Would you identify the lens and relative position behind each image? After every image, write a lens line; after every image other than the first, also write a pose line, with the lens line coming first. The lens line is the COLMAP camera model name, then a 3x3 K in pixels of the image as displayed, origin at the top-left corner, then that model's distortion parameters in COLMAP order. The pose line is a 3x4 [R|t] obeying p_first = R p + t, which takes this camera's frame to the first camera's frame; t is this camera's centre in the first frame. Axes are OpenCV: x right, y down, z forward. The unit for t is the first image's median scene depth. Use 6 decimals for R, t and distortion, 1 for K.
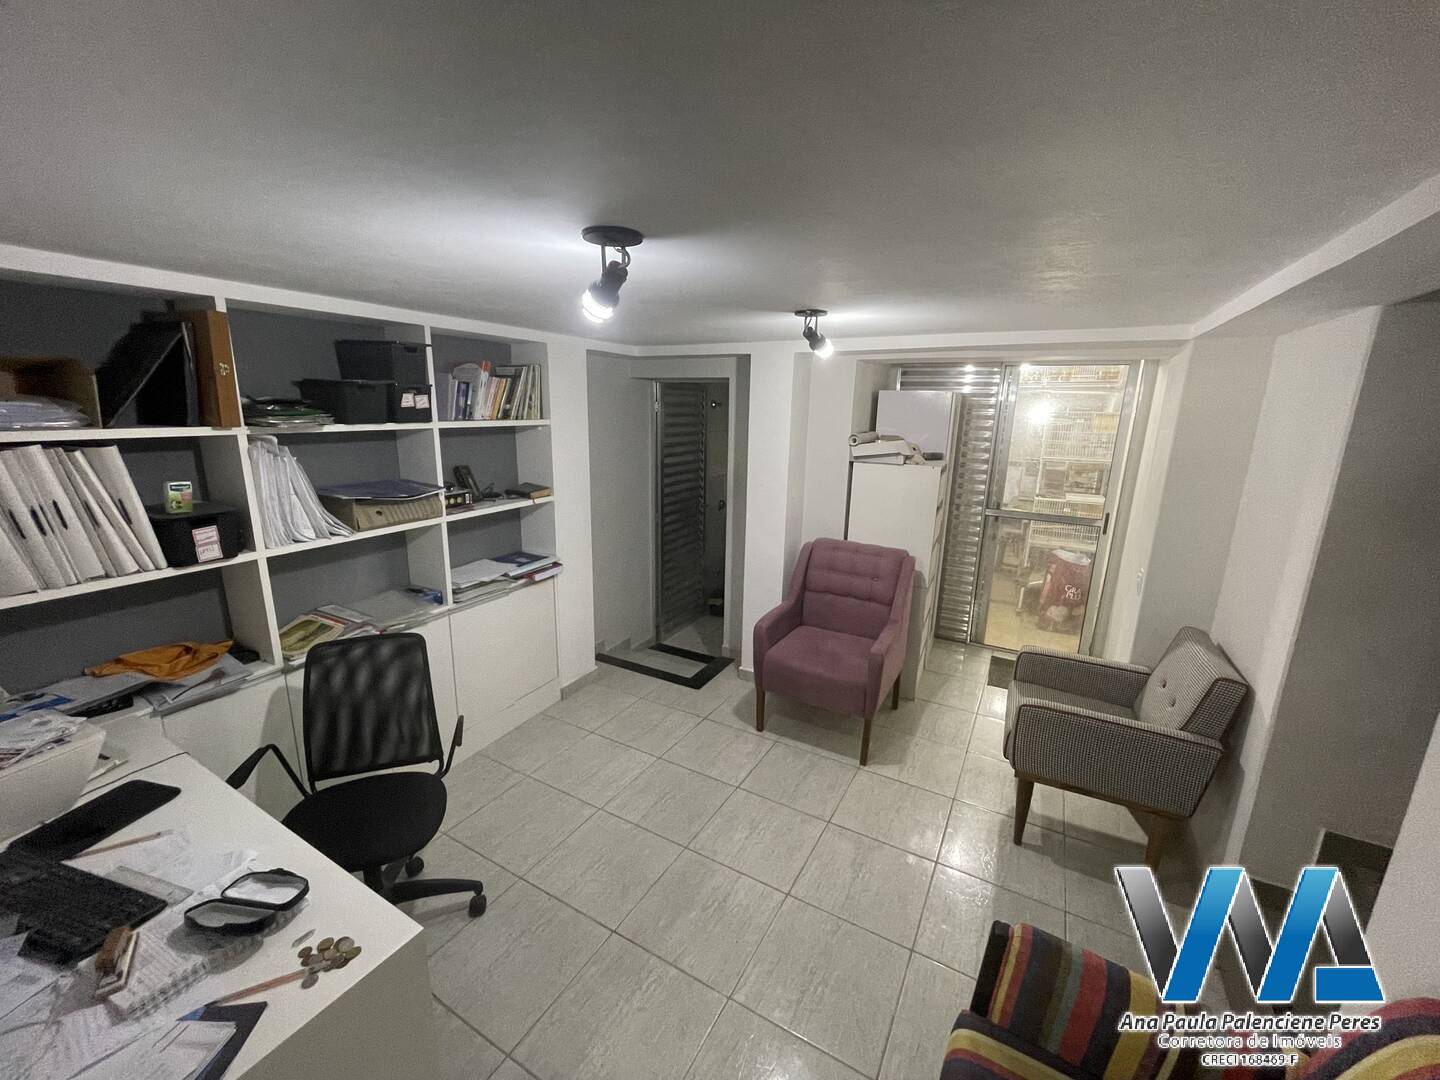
lens RADIAL K [[580.4, 0, 720.0], [0, 580.4, 540.0], [0, 0, 1]] dist [-0.003251, -0.000461]
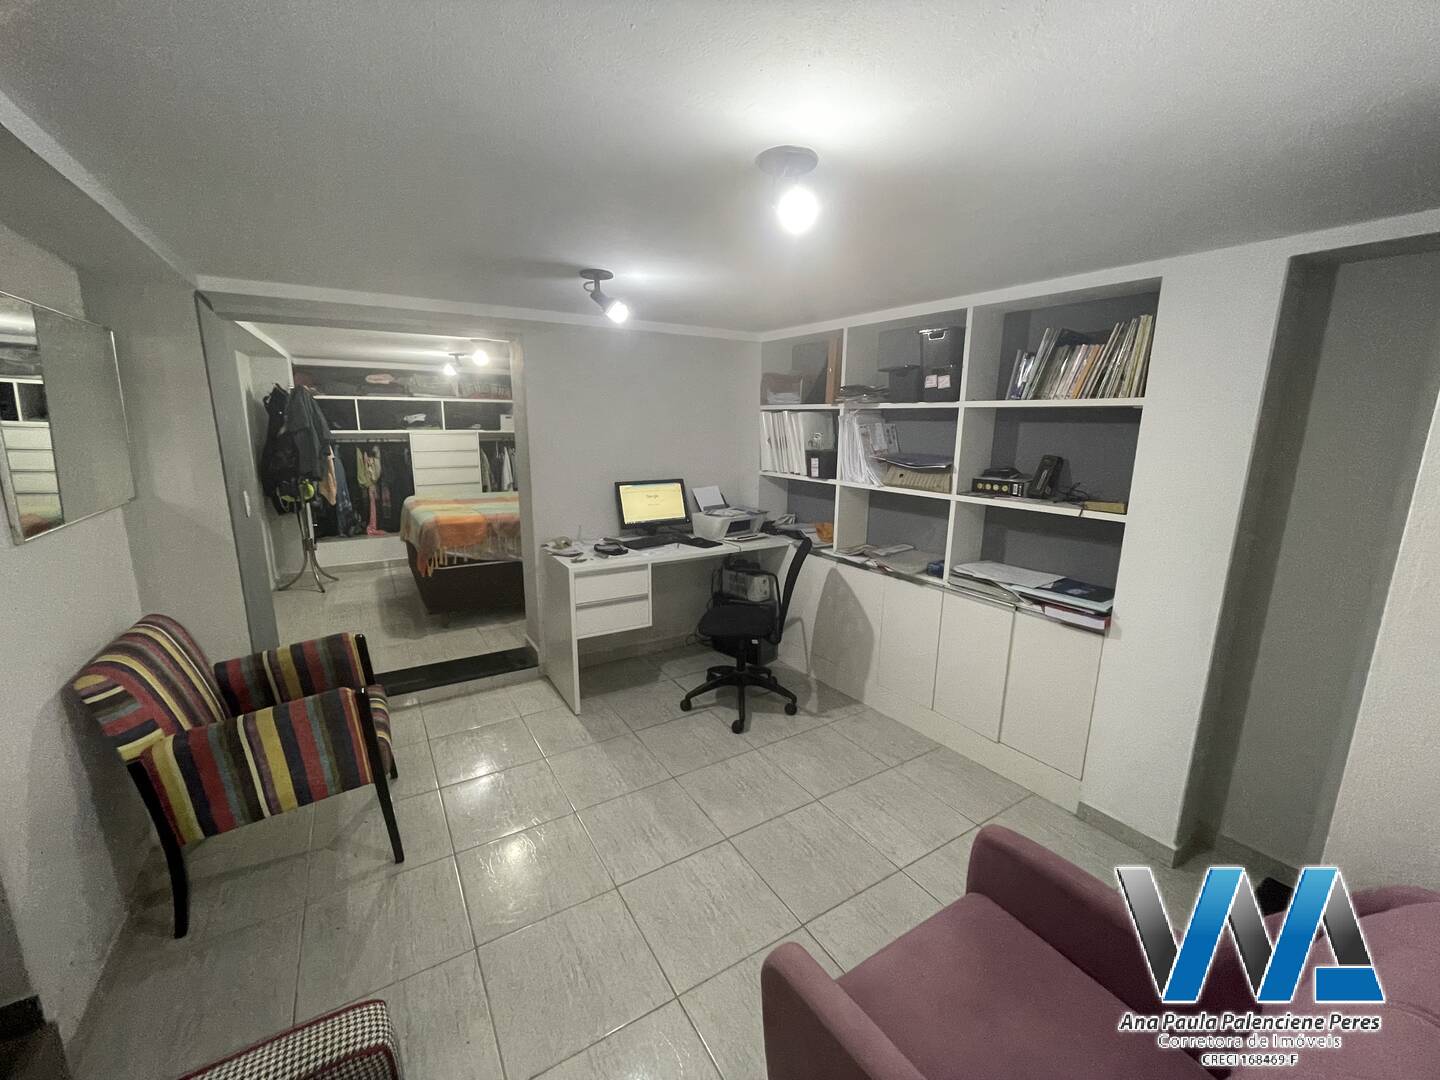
lens RADIAL K [[580.4, 0, 720.0], [0, 580.4, 540.0], [0, 0, 1]] dist [-0.003251, -0.000461]
pose [[-0.477695, 0.159641, -0.863899, 0.681578], [-0.218752, 0.930765, 0.292956, -0.194745], [0.850855, 0.328924, -0.409700, 1.215124]]
